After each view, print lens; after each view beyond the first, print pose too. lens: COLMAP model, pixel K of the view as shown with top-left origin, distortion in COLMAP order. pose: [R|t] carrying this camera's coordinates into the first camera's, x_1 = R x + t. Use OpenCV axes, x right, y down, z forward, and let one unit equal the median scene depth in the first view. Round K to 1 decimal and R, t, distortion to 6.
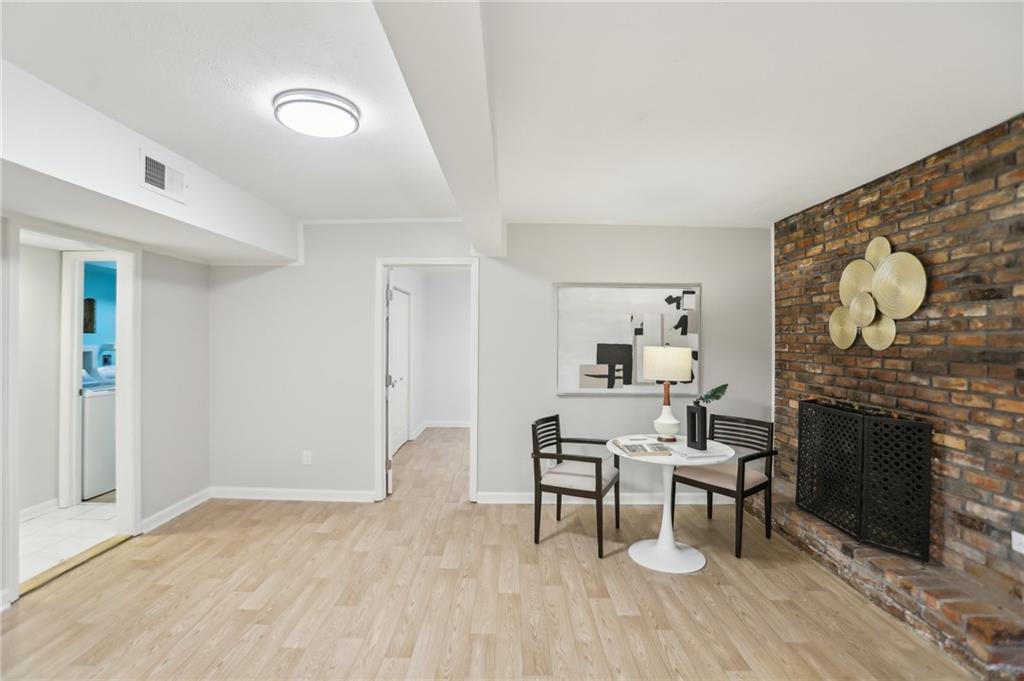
lens RADIAL K [[473.4, 0, 500.0], [0, 473.4, 332.6], [0, 0, 1]] dist [-0.063517, 0.021071]
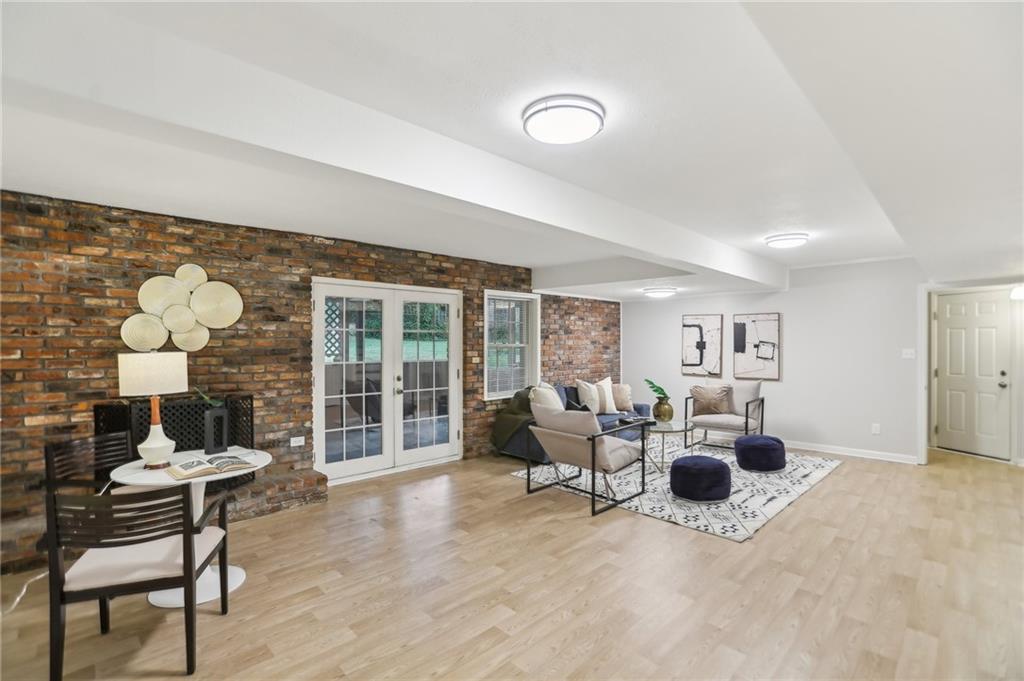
lens RADIAL K [[473.4, 0, 513.8], [0, 473.4, 344.4], [0, 0, 1]] dist [-0.063517, 0.021071]
pose [[-0.718179, -0.005931, 0.695834, -0.702547], [-0.009176, 0.999957, -0.000947, 0.011237], [-0.695798, -0.007065, -0.718202, 1.238718]]
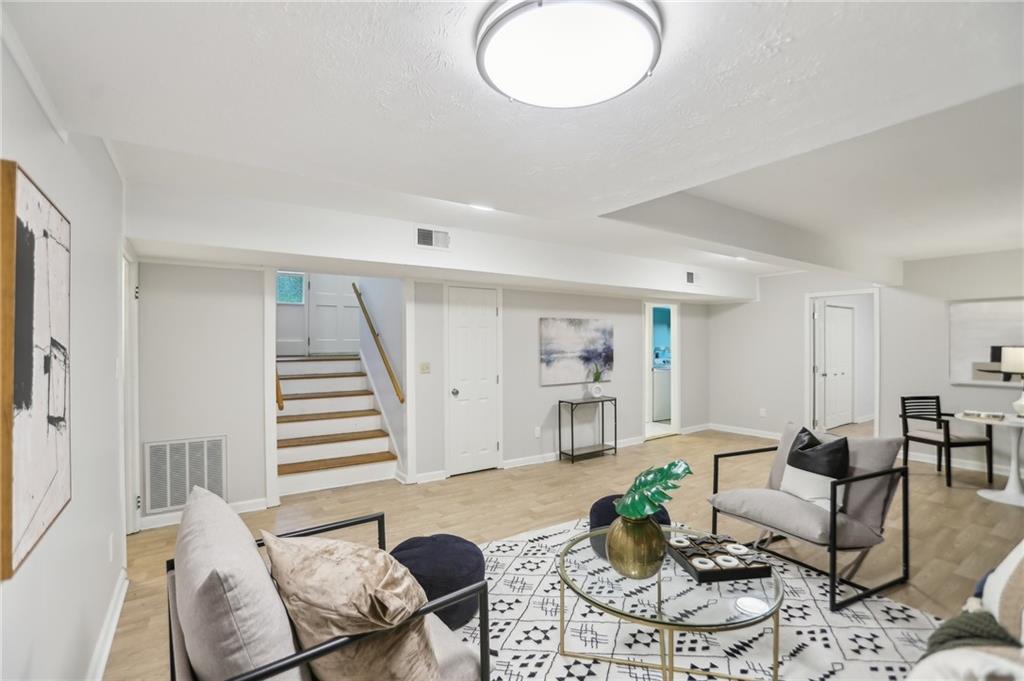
lens RADIAL K [[473.4, 0, 506.6], [0, 473.4, 335.8], [0, 0, 1]] dist [-0.063517, 0.021071]
pose [[0.571263, -0.015061, -0.820629, 0.620798], [0.012783, 0.999874, -0.009452, -0.012789], [0.820668, -0.005091, 0.571383, -1.038673]]
